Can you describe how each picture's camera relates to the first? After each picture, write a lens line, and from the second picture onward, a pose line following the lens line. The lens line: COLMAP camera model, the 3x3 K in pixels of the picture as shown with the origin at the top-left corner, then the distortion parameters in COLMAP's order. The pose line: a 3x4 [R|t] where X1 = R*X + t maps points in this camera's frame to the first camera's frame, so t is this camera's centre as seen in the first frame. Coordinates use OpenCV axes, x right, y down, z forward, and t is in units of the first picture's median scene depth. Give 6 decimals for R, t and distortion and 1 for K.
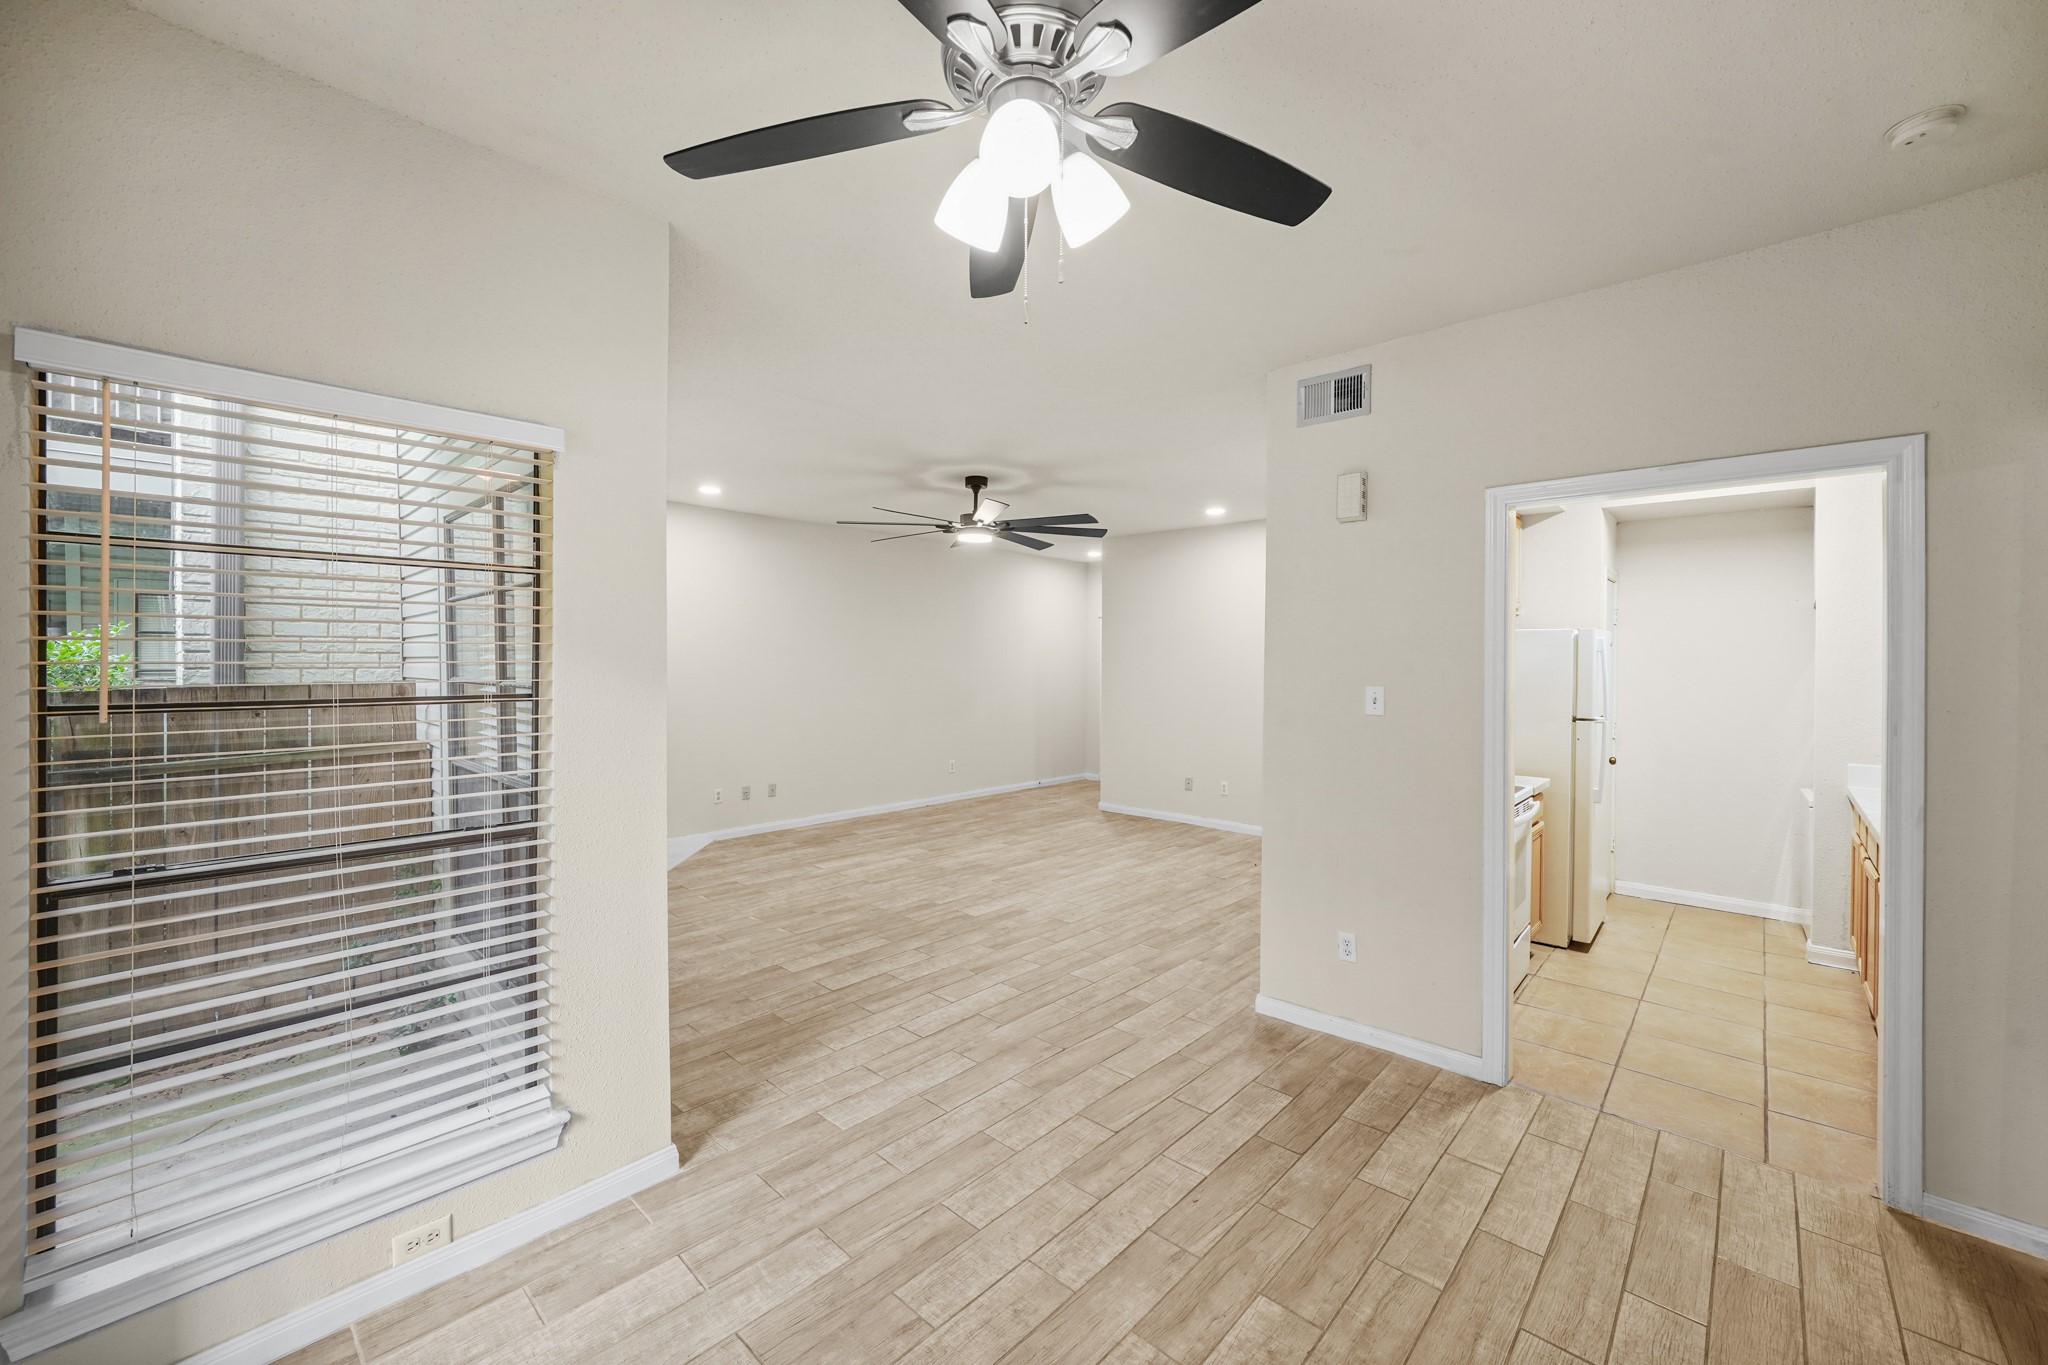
lens RADIAL K [[819.0, 0, 1034.9], [0, 819.0, 664.9], [0, 0, 1]] dist [-0.008629, 0.001339]
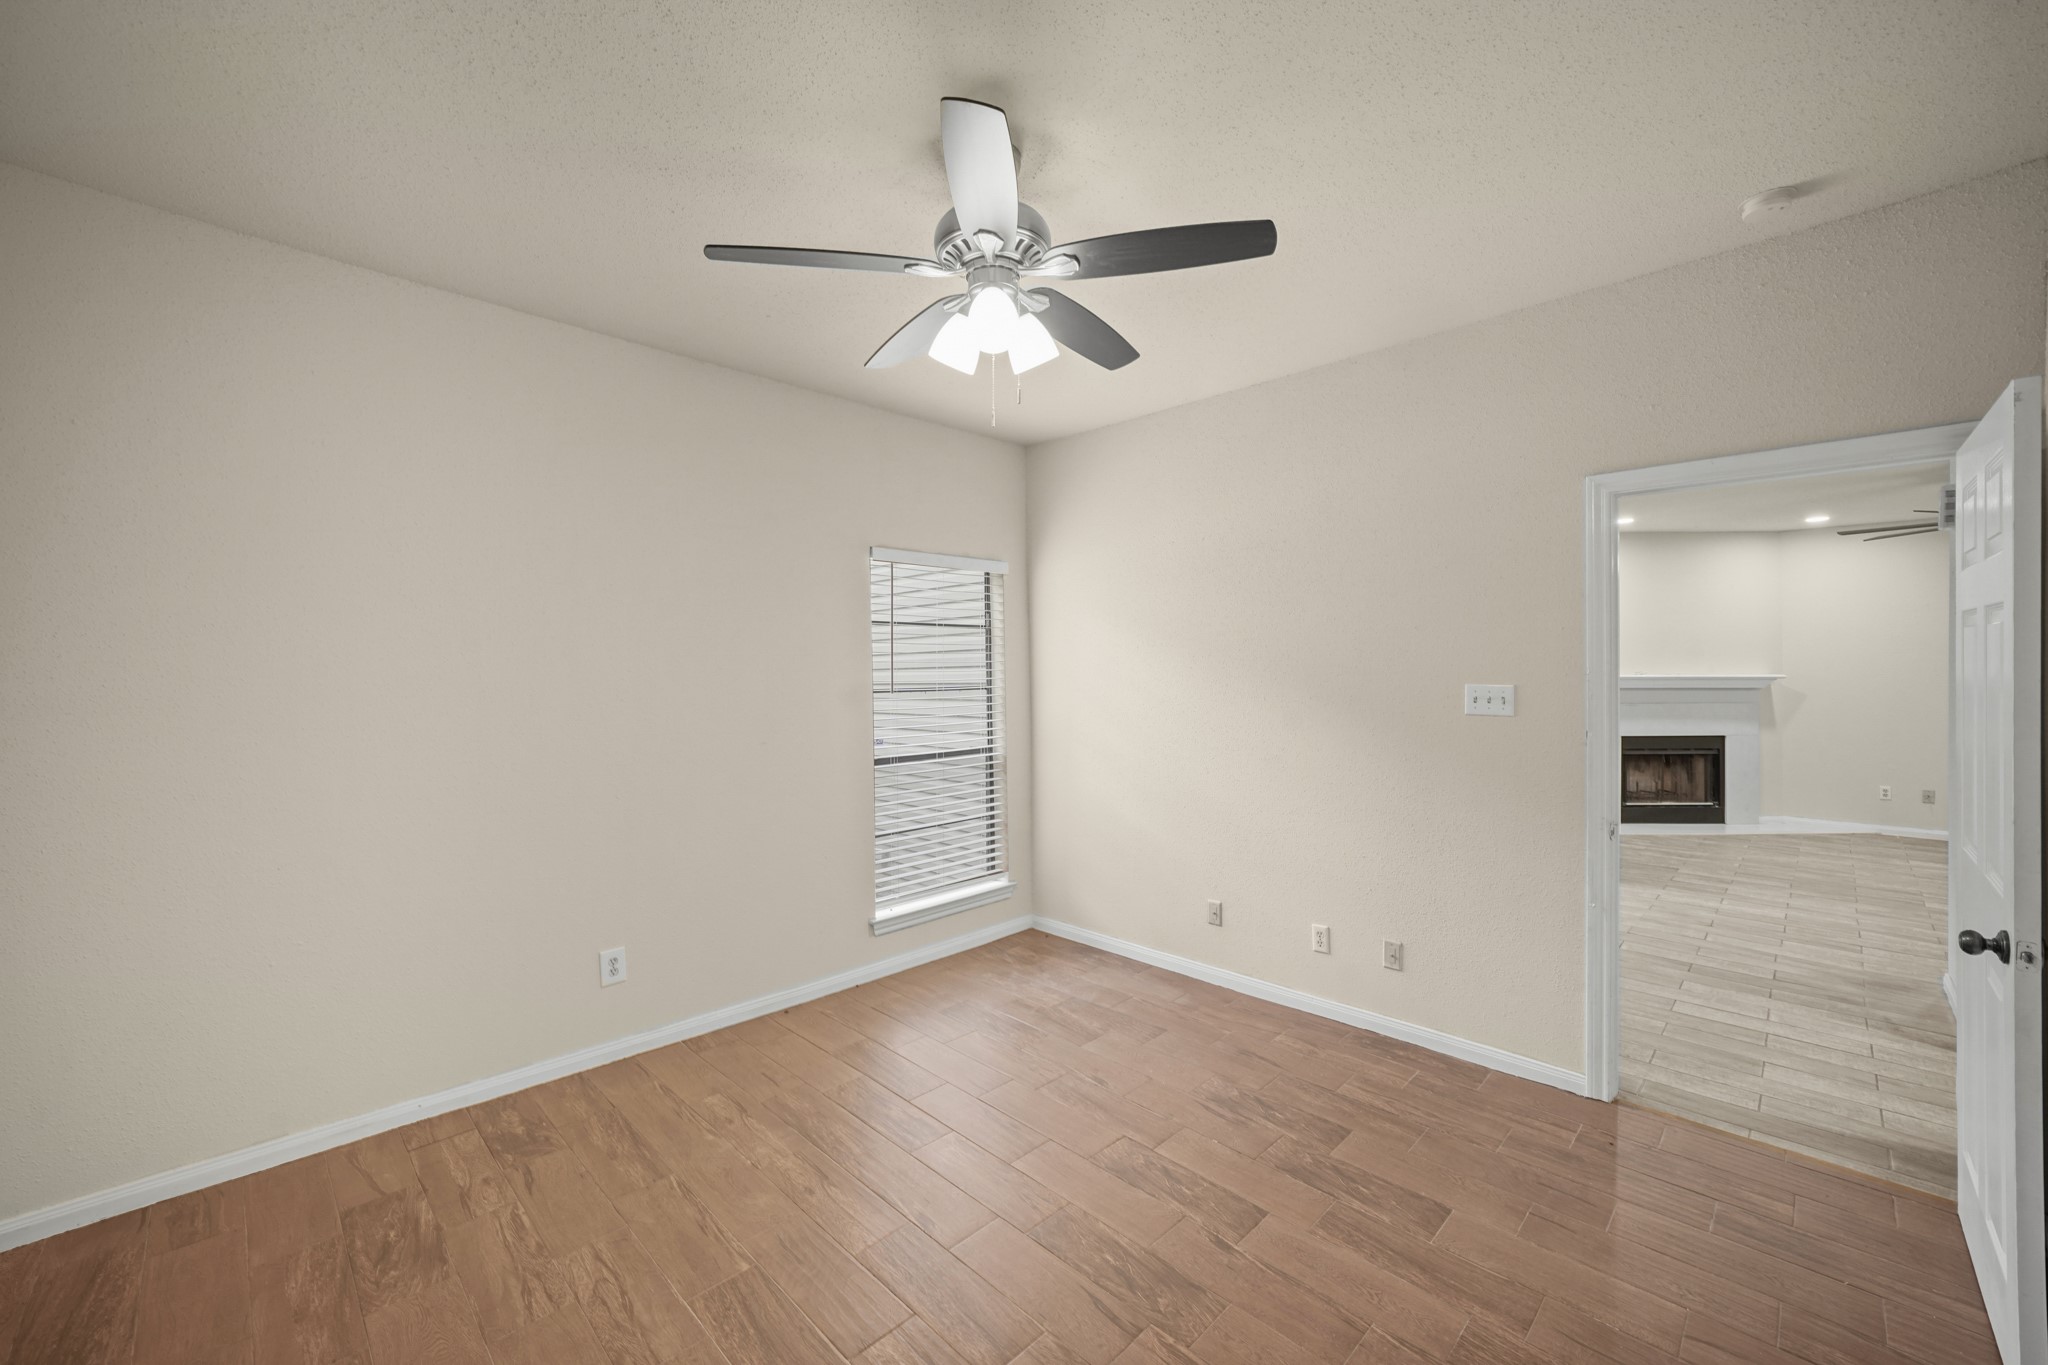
lens RADIAL K [[819.0, 0, 984.8], [0, 819.0, 657.5], [0, 0, 1]] dist [-0.008629, 0.001339]
pose [[-0.060027, -0.011262, -0.998133, 1.069941], [-0.008091, 0.999909, -0.010796, 0.007075], [0.998164, 0.007428, -0.060112, -0.152461]]
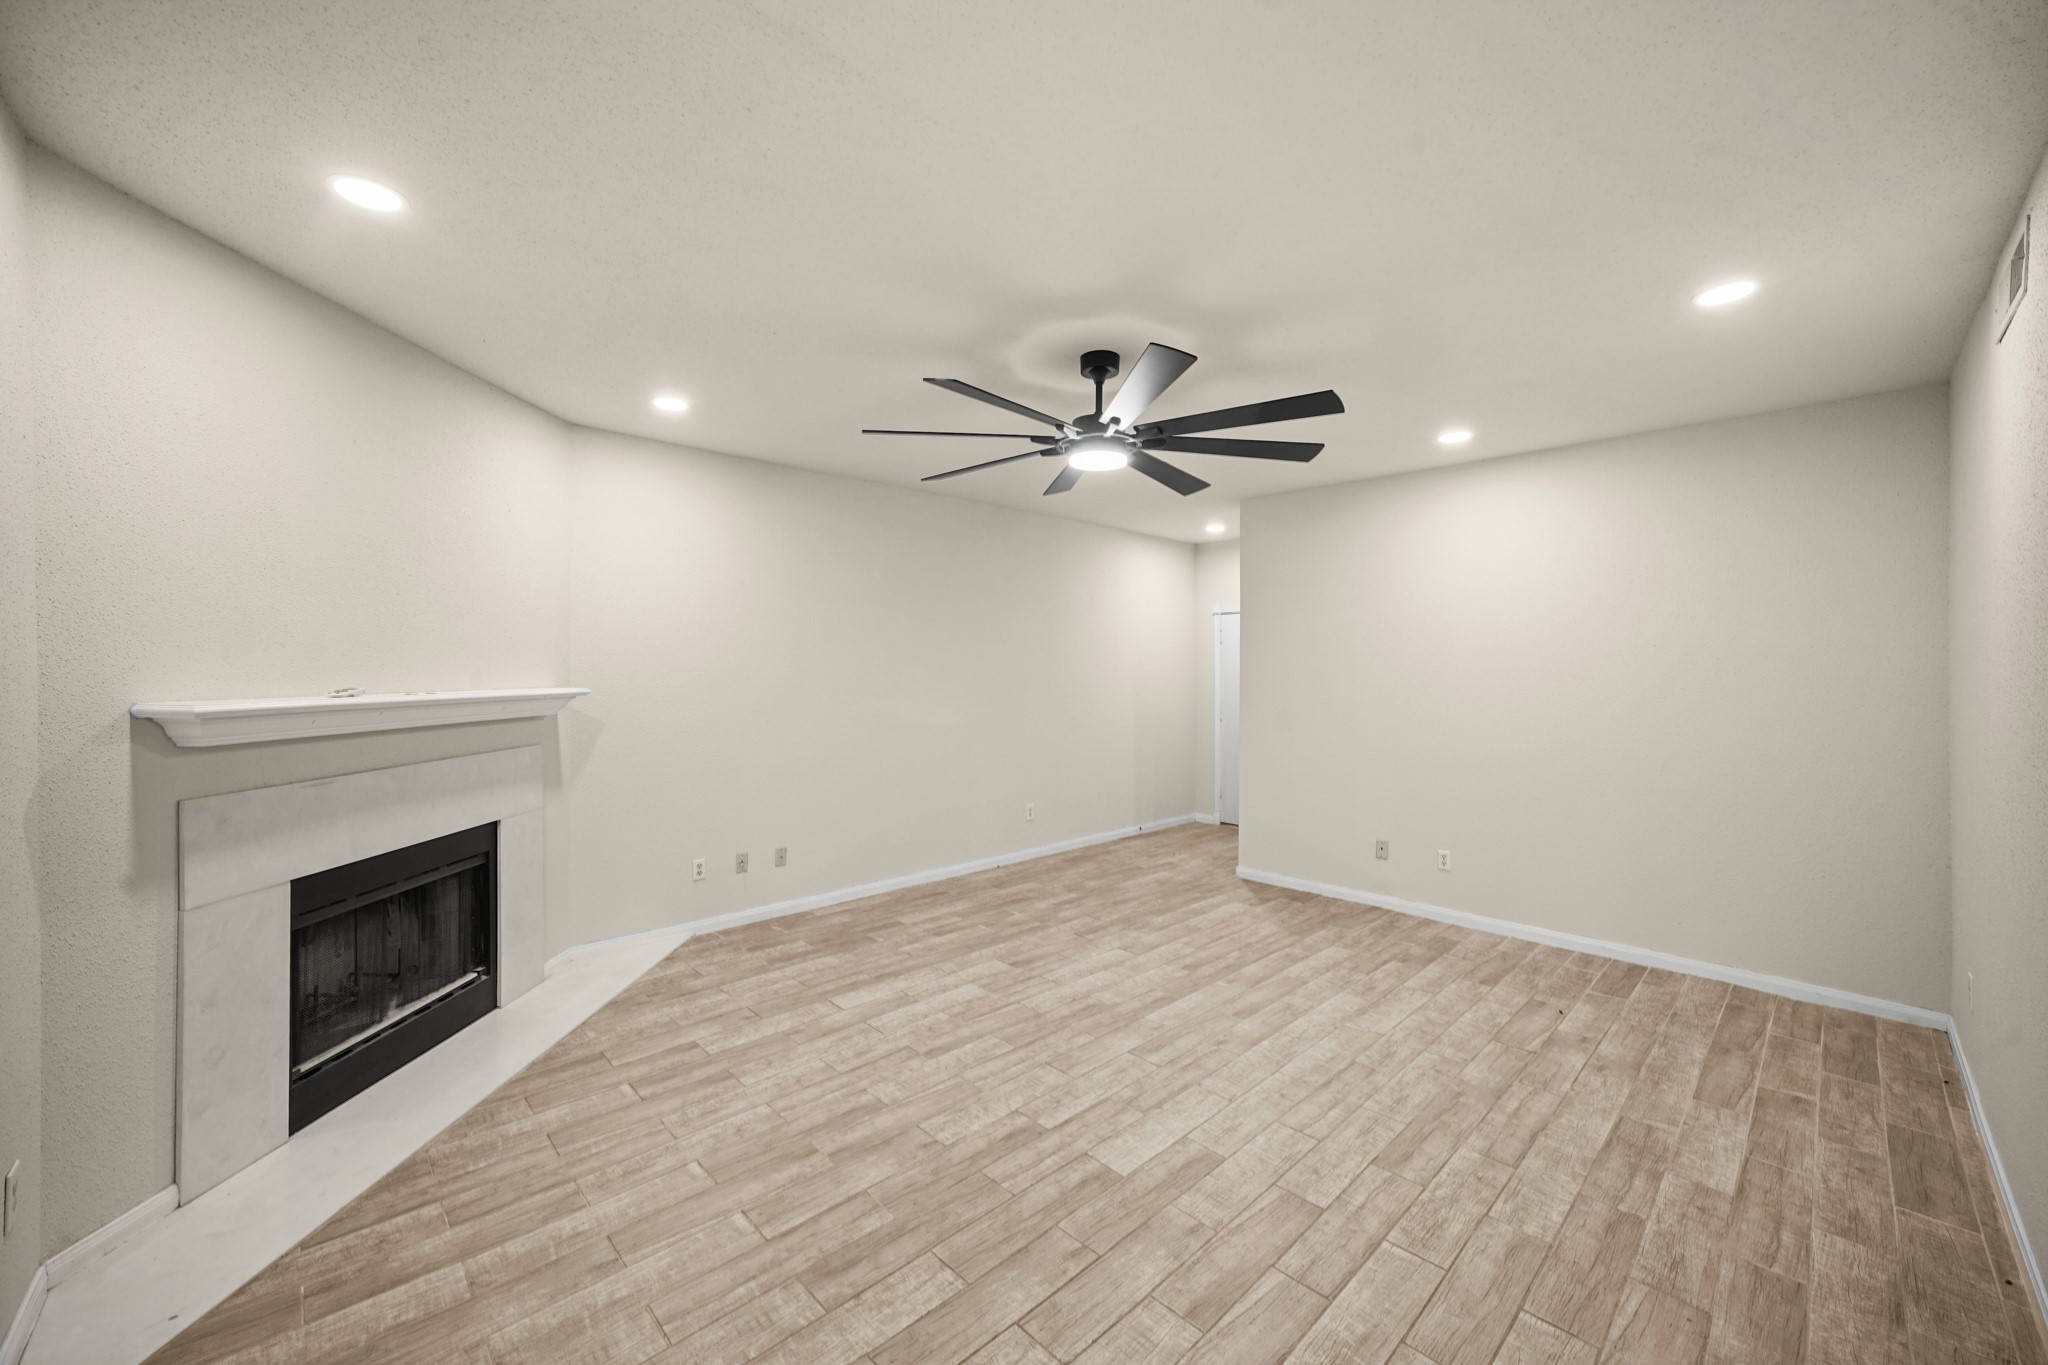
lens RADIAL K [[799.8, 0, 1035.3], [0, 799.8, 671.5], [0, 0, 1]] dist [-0.013840, 0.002281]
pose [[0.998245, -0.000224, -0.059211, -0.101011], [0.000162, 0.999999, -0.001053, -0.004531], [0.059211, 0.001041, 0.998245, 0.516981]]
